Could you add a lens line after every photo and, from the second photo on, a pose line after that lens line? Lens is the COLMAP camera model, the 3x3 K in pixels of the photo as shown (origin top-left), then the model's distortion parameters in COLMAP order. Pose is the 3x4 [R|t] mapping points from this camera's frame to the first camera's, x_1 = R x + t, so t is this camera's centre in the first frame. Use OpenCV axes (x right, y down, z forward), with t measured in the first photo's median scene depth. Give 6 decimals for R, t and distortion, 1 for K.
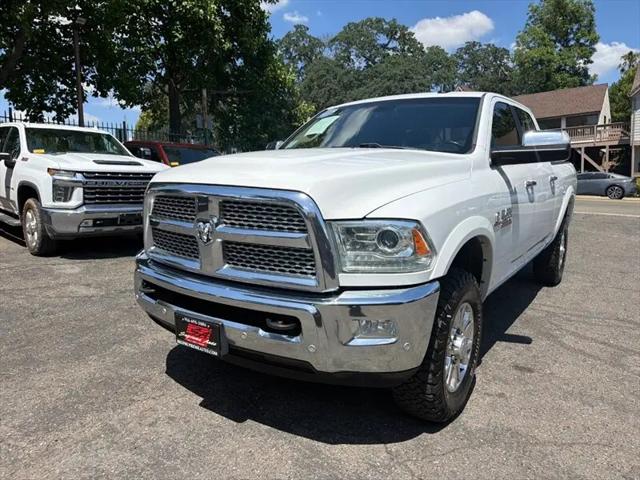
lens RADIAL K [[447.5, 0, 319.2], [0, 447.5, 238.5], [0, 0, 1]] dist [0.055044, -0.063865]
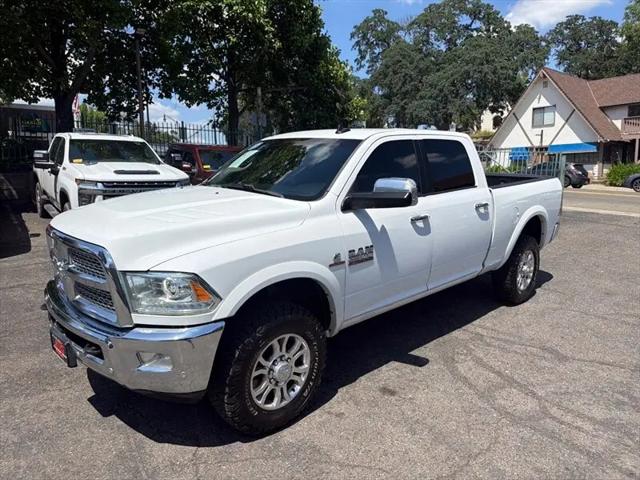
lens RADIAL K [[449.4, 0, 325.6], [0, 449.4, 243.0], [0, 0, 1]] dist [0.031198, -0.026556]
pose [[0.983788, 0.036027, -0.175682, 0.091459], [-0.028333, 0.998535, 0.046105, -0.022248], [0.177086, -0.040380, 0.983367, -0.016916]]
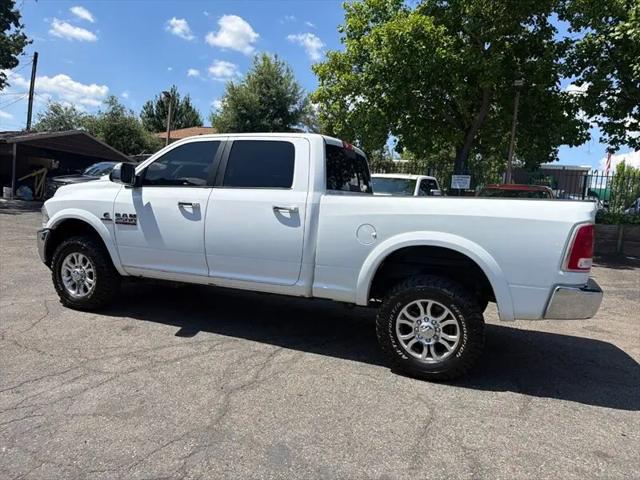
lens RADIAL K [[443.0, 0, 322.3], [0, 443.0, 250.9], [0, 0, 1]] dist [0.049878, -0.063781]
pose [[0.242442, 0.125734, -0.961984, 0.365850], [-0.202916, 0.976207, 0.076453, -0.034651], [0.948708, 0.176667, 0.262187, 0.221274]]
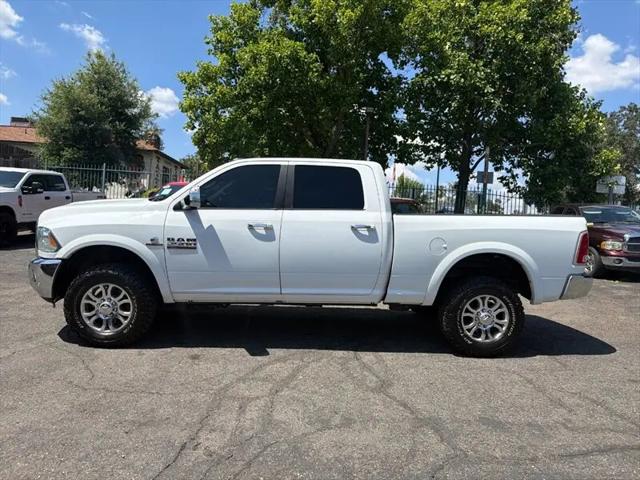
lens RADIAL K [[443.0, 0, 322.3], [0, 443.0, 250.9], [0, 0, 1]] dist [0.049878, -0.063781]
pose [[0.628273, 0.083526, -0.773496, 0.323652], [-0.154598, 0.987797, -0.018905, -0.011895], [0.762478, 0.131458, 0.633519, 0.074928]]
